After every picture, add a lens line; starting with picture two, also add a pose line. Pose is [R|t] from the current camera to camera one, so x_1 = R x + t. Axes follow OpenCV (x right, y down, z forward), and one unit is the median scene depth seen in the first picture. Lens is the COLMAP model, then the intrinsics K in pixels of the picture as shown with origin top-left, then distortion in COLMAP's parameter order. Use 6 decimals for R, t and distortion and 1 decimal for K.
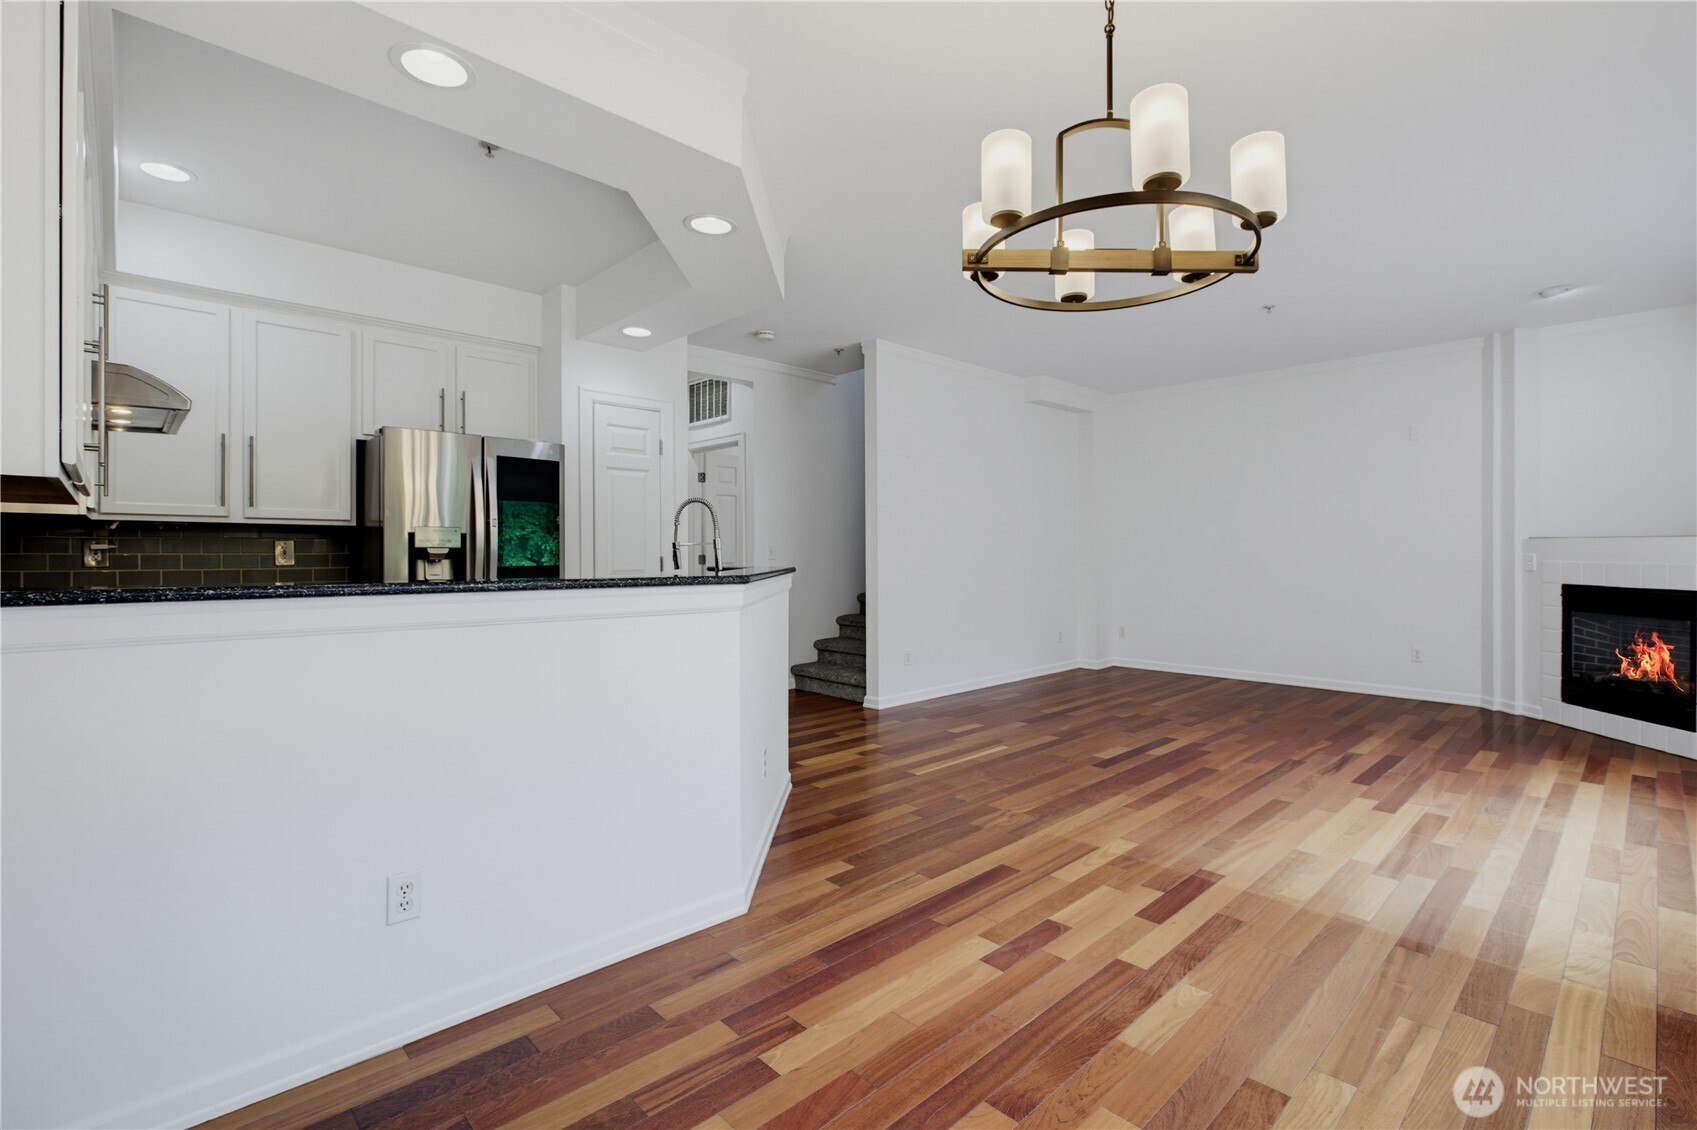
lens RADIAL K [[770.8, 0, 857.5], [0, 770.8, 559.0], [0, 0, 1]] dist [0.011290, 0.002303]
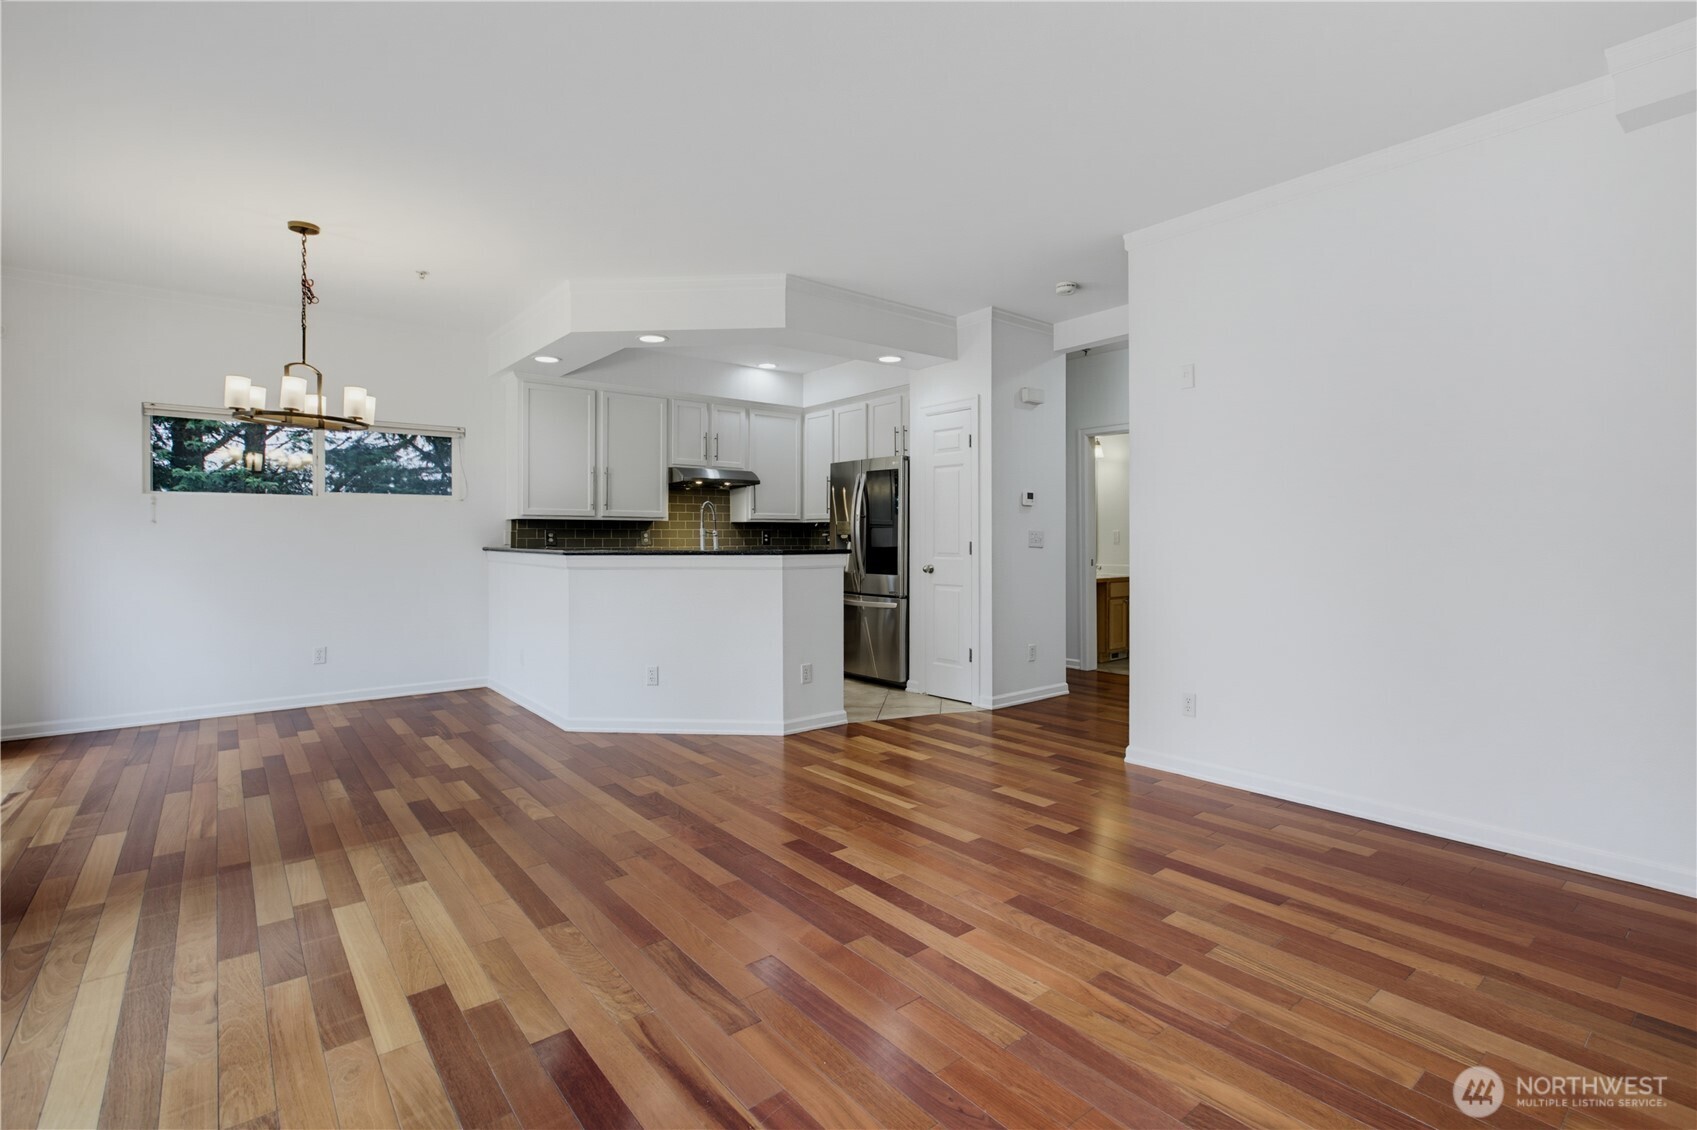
lens RADIAL K [[770.8, 0, 849.1], [0, 770.8, 551.2], [0, 0, 1]] dist [0.011290, 0.002303]
pose [[-0.082529, 0.013069, -0.996503, 1.430134], [-0.005915, 0.999890, 0.013603, 0.000623], [0.996571, 0.007017, -0.082443, 1.599756]]
